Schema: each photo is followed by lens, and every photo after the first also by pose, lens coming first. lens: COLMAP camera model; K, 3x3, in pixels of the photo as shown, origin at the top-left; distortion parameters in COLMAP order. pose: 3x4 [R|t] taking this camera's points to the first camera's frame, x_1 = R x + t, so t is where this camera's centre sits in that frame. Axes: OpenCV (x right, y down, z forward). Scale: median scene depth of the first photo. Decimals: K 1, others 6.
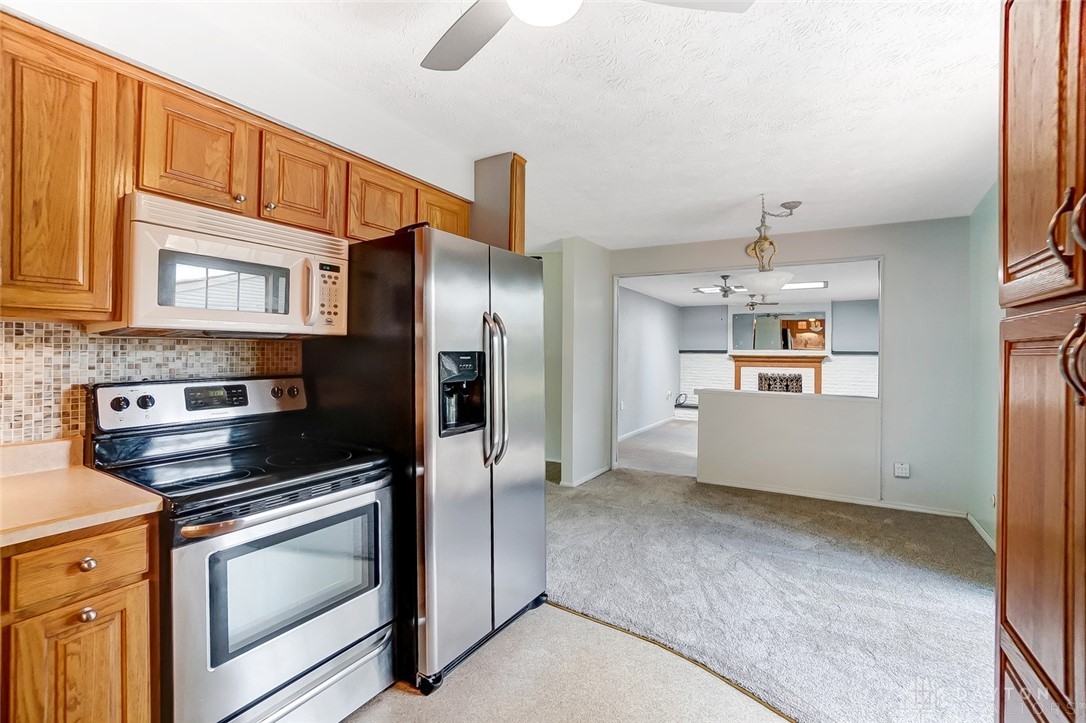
lens RADIAL K [[488.8, 0, 541.4], [0, 488.8, 354.2], [0, 0, 1]] dist [-0.040343, 0.002947]
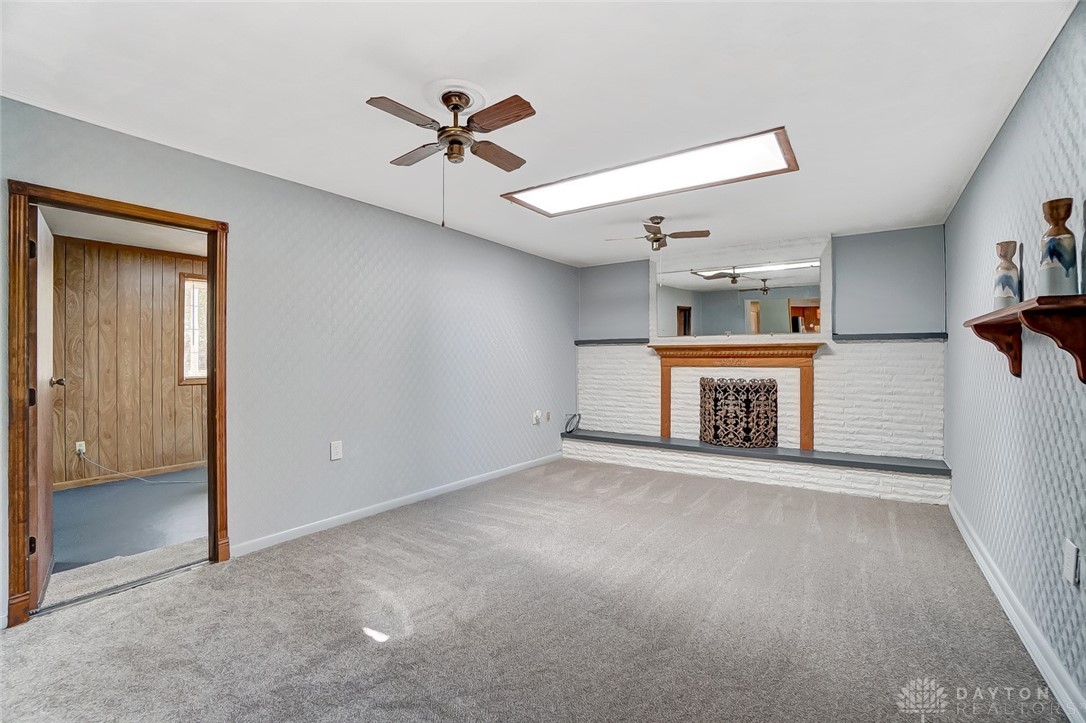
lens RADIAL K [[488.8, 0, 540.8], [0, 488.8, 359.3], [0, 0, 1]] dist [-0.040343, 0.002947]
pose [[0.997448, -0.009811, -0.070720, 0.302939], [0.009852, 0.999951, 0.000229, 0.015603], [0.070715, -0.000925, 0.997496, 0.430132]]
